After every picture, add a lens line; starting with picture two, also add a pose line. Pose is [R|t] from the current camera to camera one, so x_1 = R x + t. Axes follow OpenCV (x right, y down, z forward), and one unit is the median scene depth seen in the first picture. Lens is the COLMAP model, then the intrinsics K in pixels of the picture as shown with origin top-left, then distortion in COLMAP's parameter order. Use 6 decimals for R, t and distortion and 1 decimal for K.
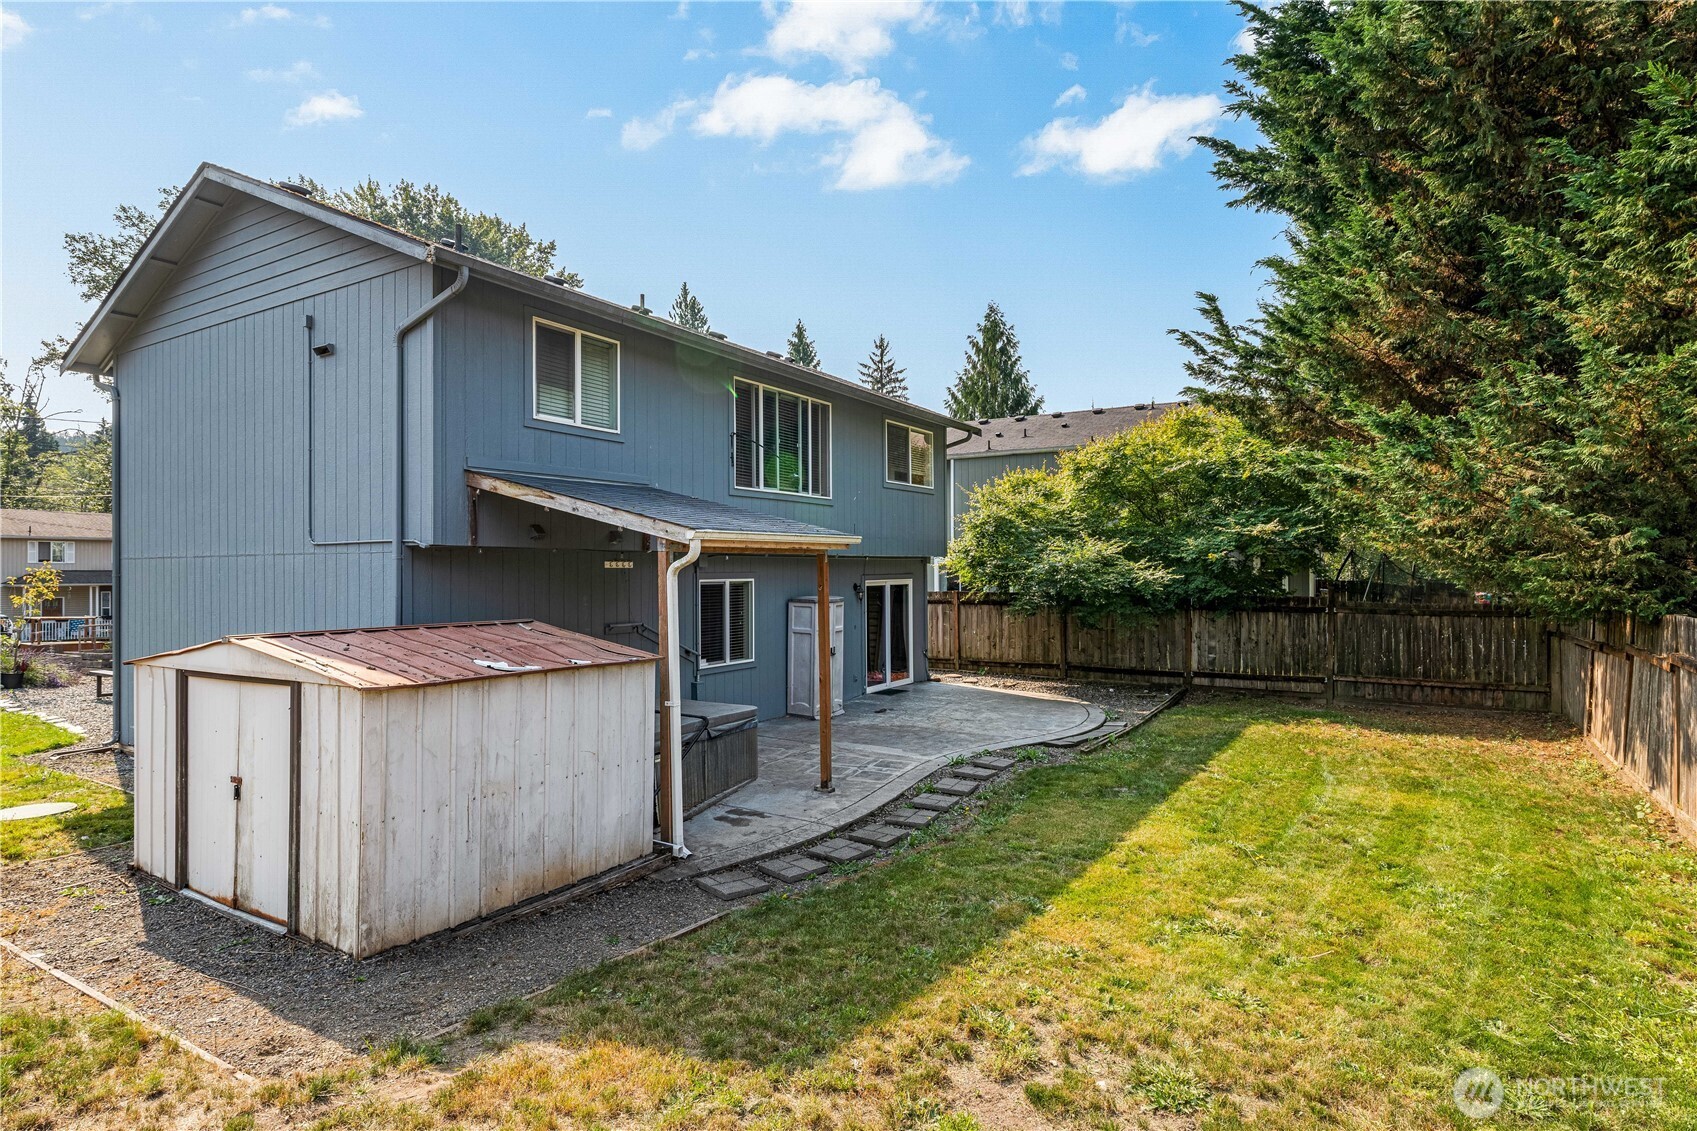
lens RADIAL K [[918.2, 0, 848.5], [0, 918.2, 565.5], [0, 0, 1]] dist [-0.000372, 0.000009]
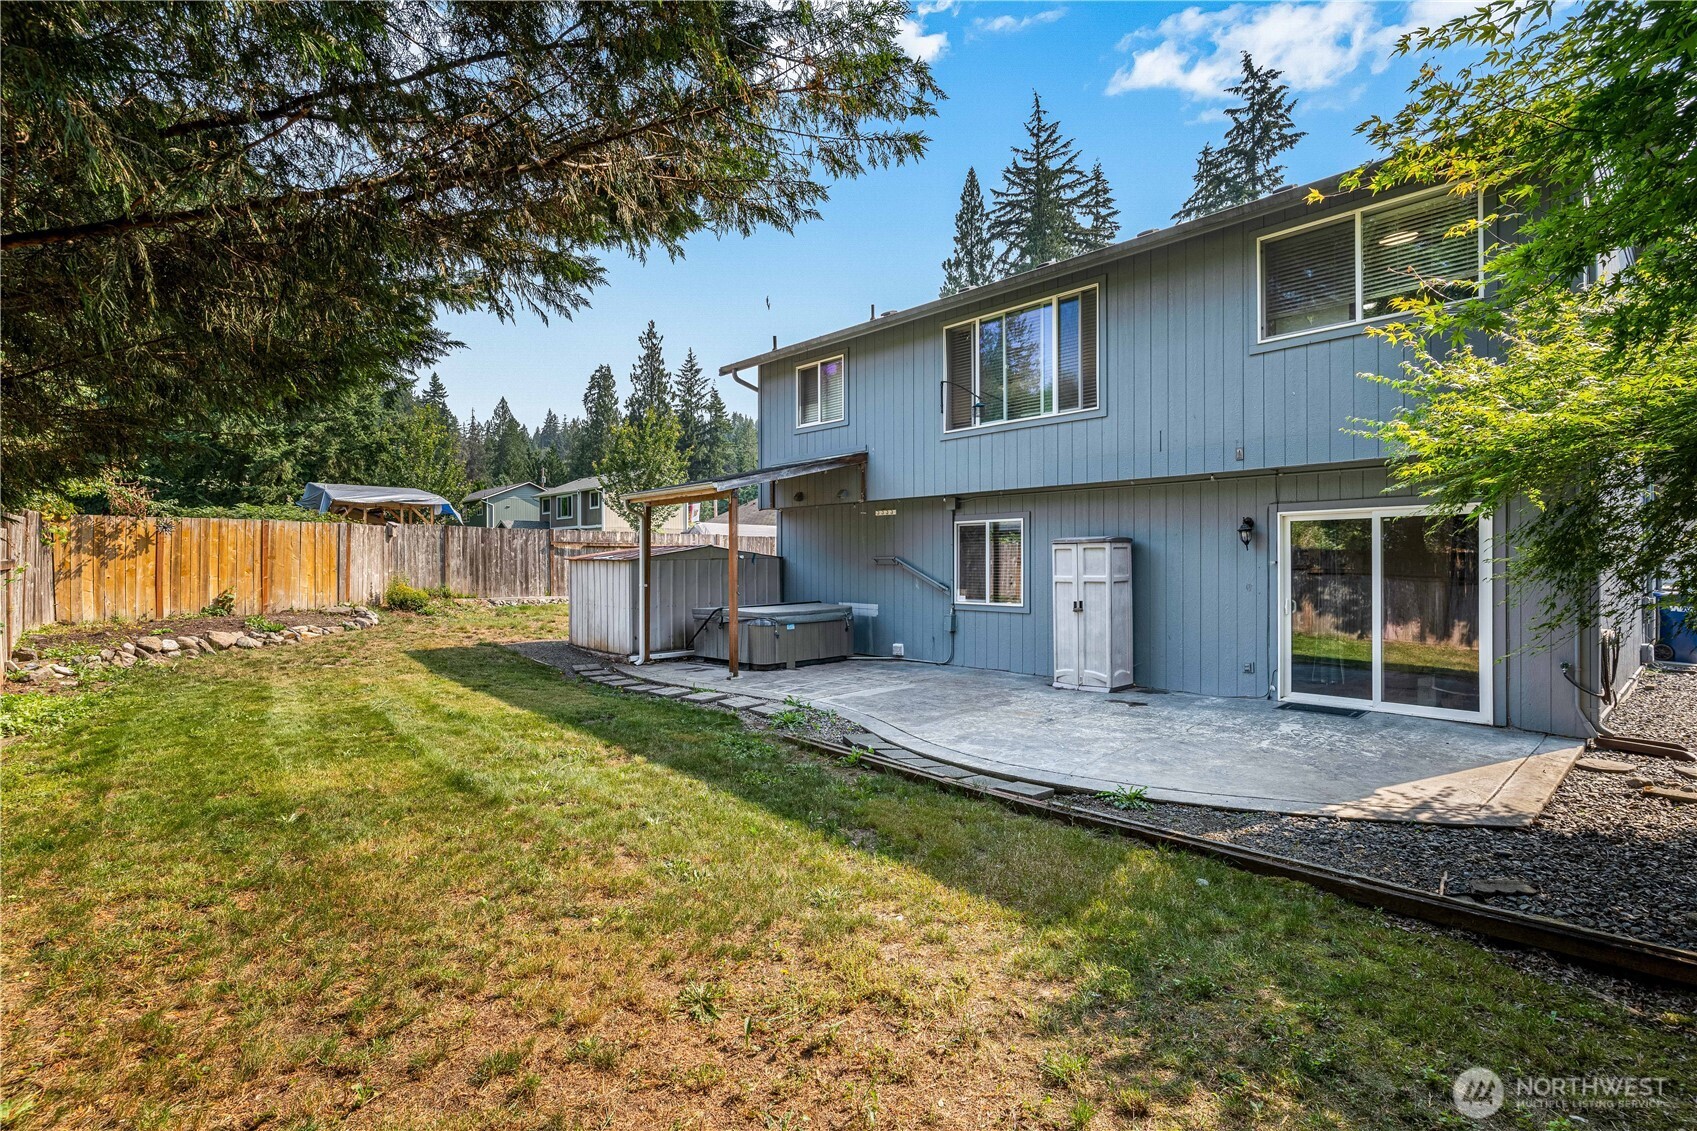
lens RADIAL K [[817.1, 0, 848.0], [0, 817.1, 546.5], [0, 0, 1]] dist [0.002045, 0.000204]
pose [[-0.268053, -0.006916, -0.963379, 0.808441], [0.014583, 0.999831, -0.011235, 0.054344], [0.963294, -0.017060, -0.267907, 1.140627]]
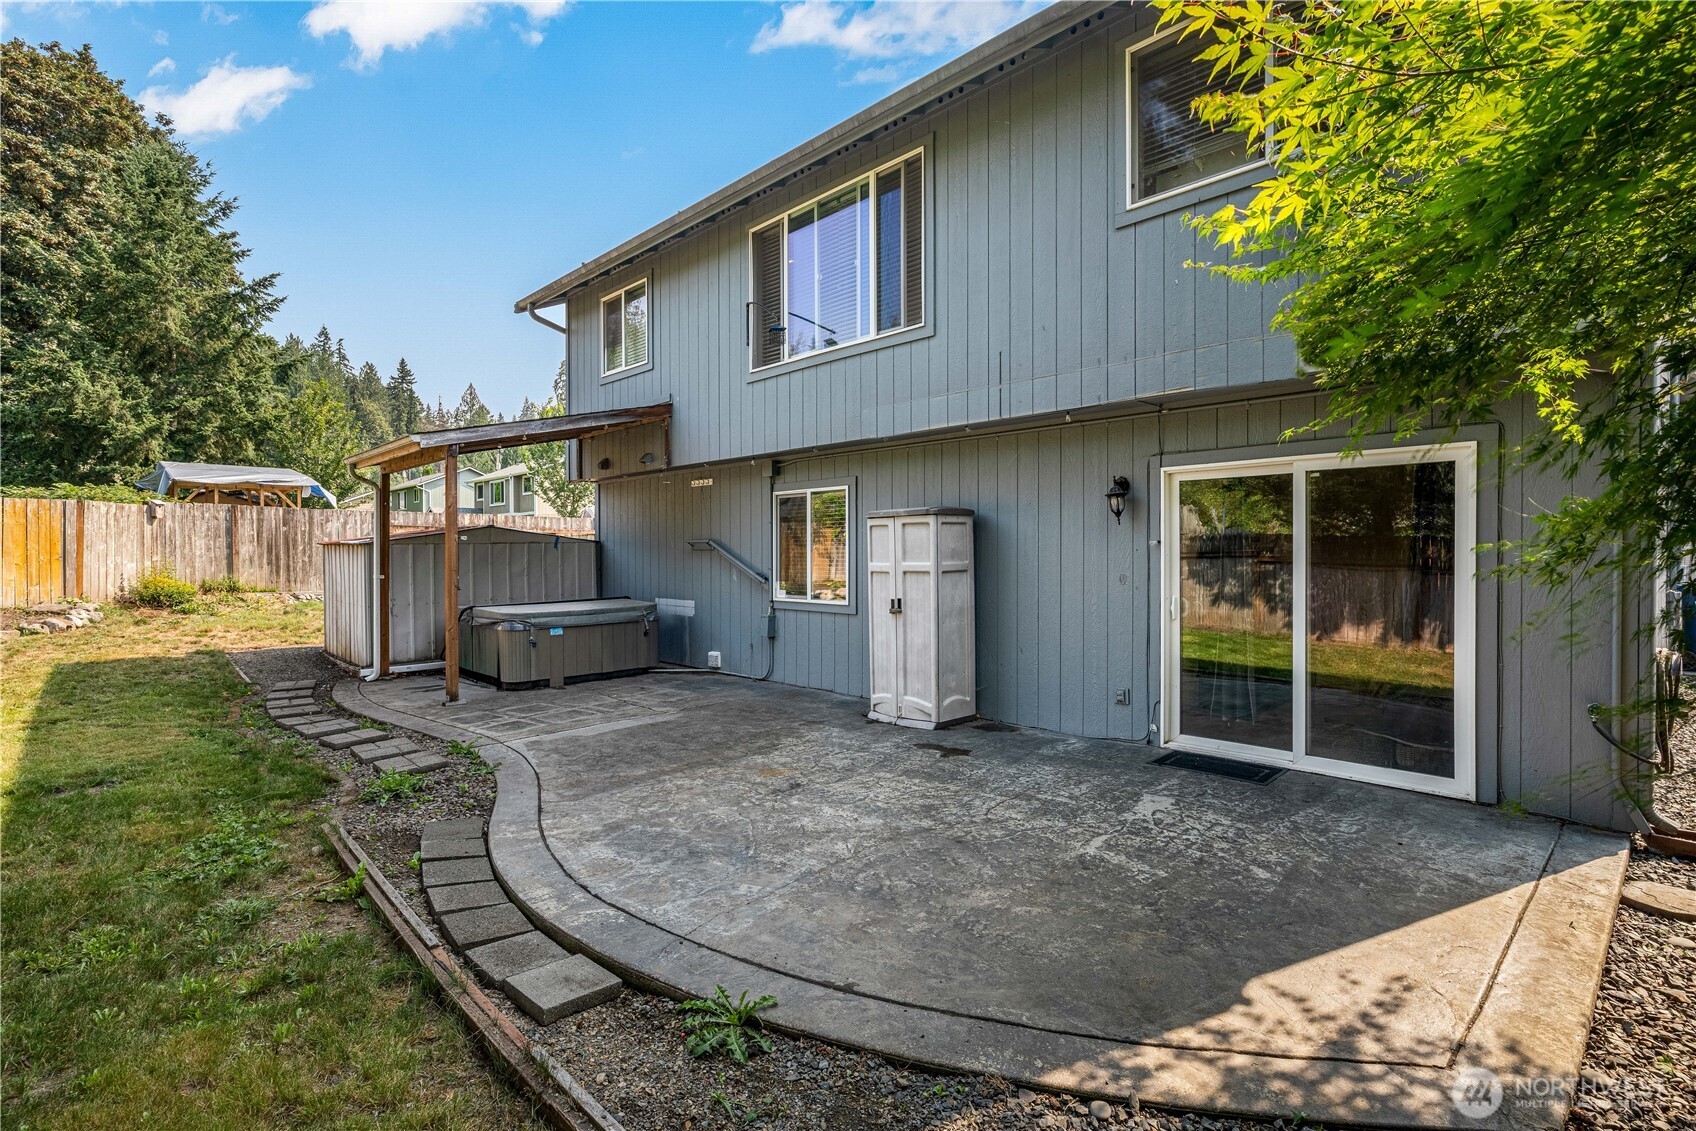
lens RADIAL K [[817.2, 0, 850.7], [0, 817.2, 543.3], [0, 0, 1]] dist [0.000432, 0.000089]
pose [[-0.248822, 0.000327, -0.968549, 0.532032], [0.014917, 0.999883, -0.003494, 0.065377], [0.968434, -0.015318, -0.248798, 1.253083]]
